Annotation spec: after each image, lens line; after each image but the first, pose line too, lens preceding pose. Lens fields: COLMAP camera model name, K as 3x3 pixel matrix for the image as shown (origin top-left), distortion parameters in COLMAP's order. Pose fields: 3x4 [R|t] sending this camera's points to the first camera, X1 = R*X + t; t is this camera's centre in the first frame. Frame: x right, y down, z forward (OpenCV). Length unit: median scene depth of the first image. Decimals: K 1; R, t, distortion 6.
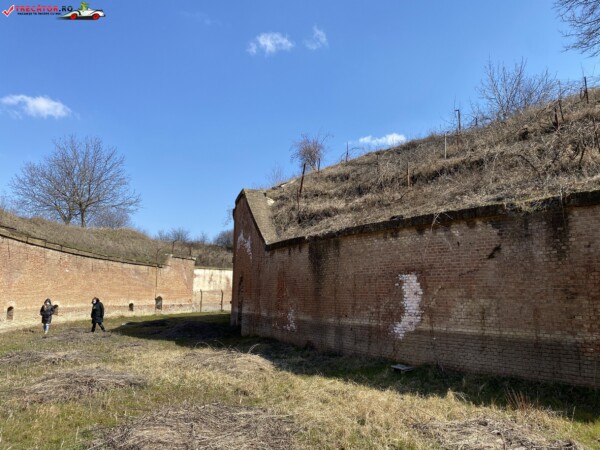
lens RADIAL K [[459.8, 0, 297.9], [0, 459.8, 226.5], [0, 0, 1]] dist [0.029886, 0.000880]
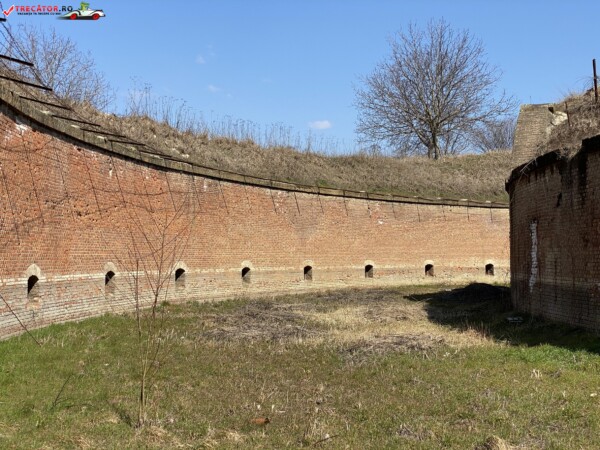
lens RADIAL K [[916.9, 0, 300.6], [0, 916.9, 225.0], [0, 0, 1]] dist [0.098842, 0.000000]
pose [[0.752282, -0.036625, -0.657822, 0.539269], [0.112671, 0.990897, 0.073680, -0.039495], [0.649136, -0.129546, 0.749560, -0.332373]]
